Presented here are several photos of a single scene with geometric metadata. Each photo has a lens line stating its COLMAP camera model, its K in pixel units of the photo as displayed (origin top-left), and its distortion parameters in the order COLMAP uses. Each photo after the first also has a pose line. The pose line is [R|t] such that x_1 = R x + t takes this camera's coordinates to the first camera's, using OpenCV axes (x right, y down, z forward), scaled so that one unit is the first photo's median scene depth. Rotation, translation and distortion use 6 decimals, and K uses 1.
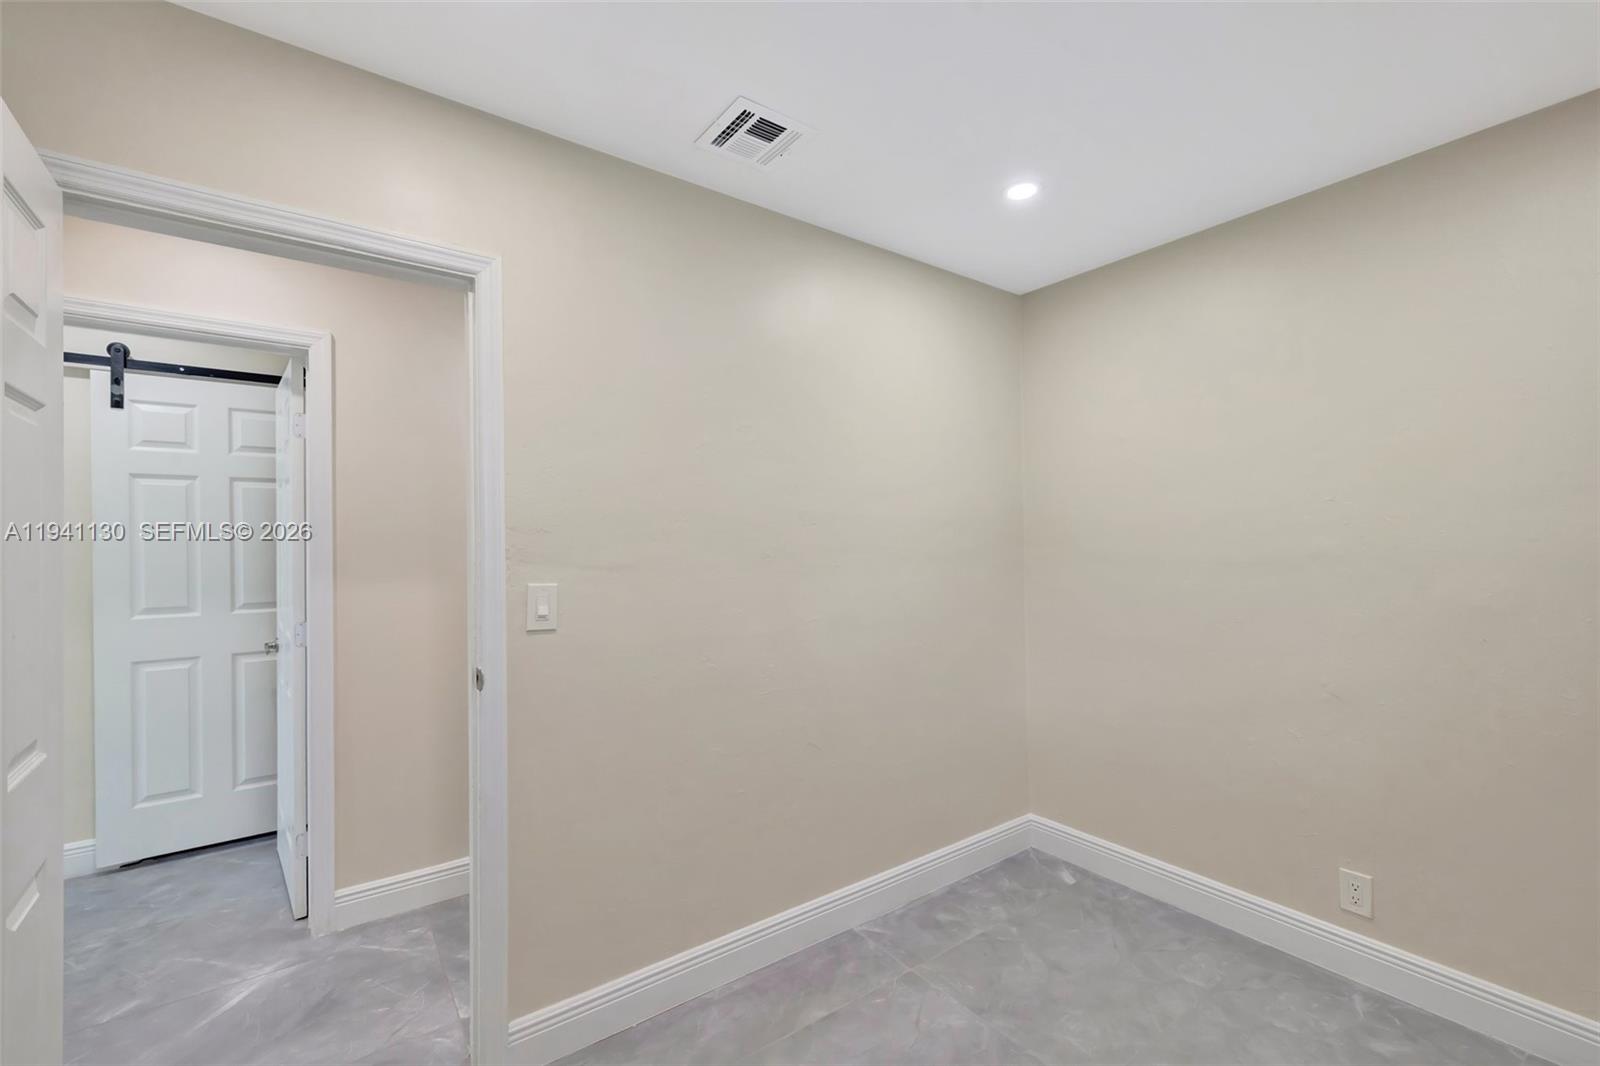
lens RADIAL K [[695.9, 0, 800.3], [0, 695.9, 542.9], [0, 0, 1]] dist [-0.018898, -0.000762]
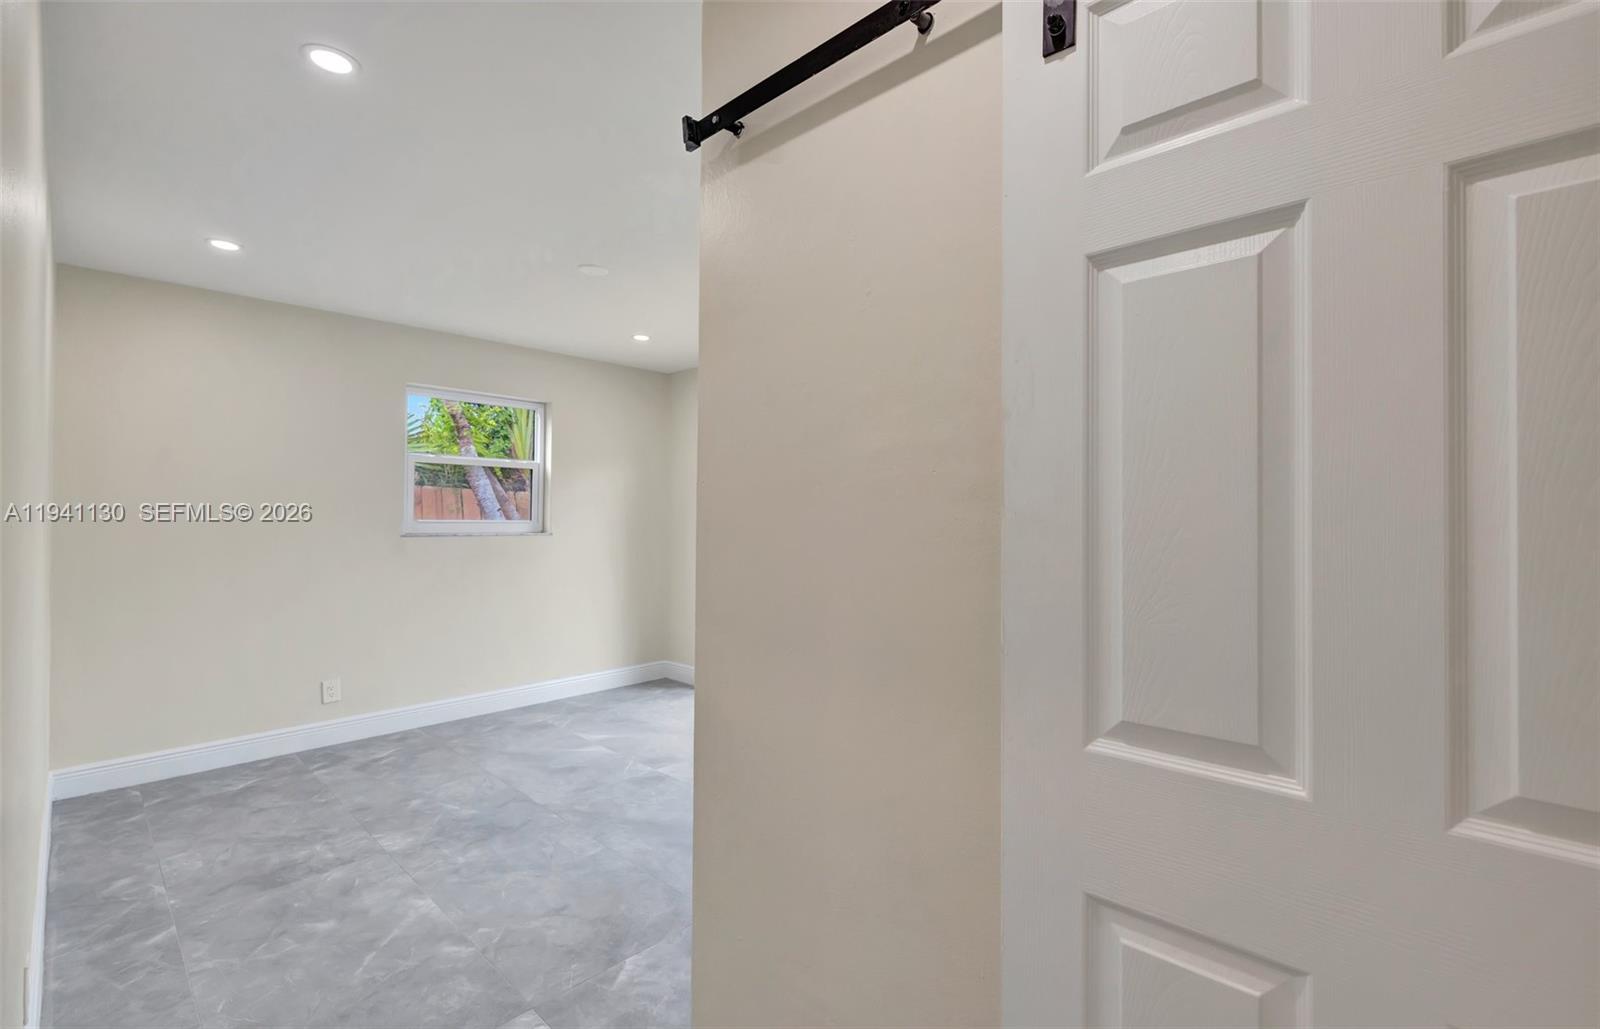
lens RADIAL K [[724.5, 0, 801.0], [0, 724.5, 518.1], [0, 0, 1]] dist [0.004206, 0.000430]
pose [[0.160275, 0.005031, -0.987060, -0.666634], [-0.010215, 0.999942, 0.003438, 0.011592], [0.987019, 0.009532, 0.160317, 0.798153]]
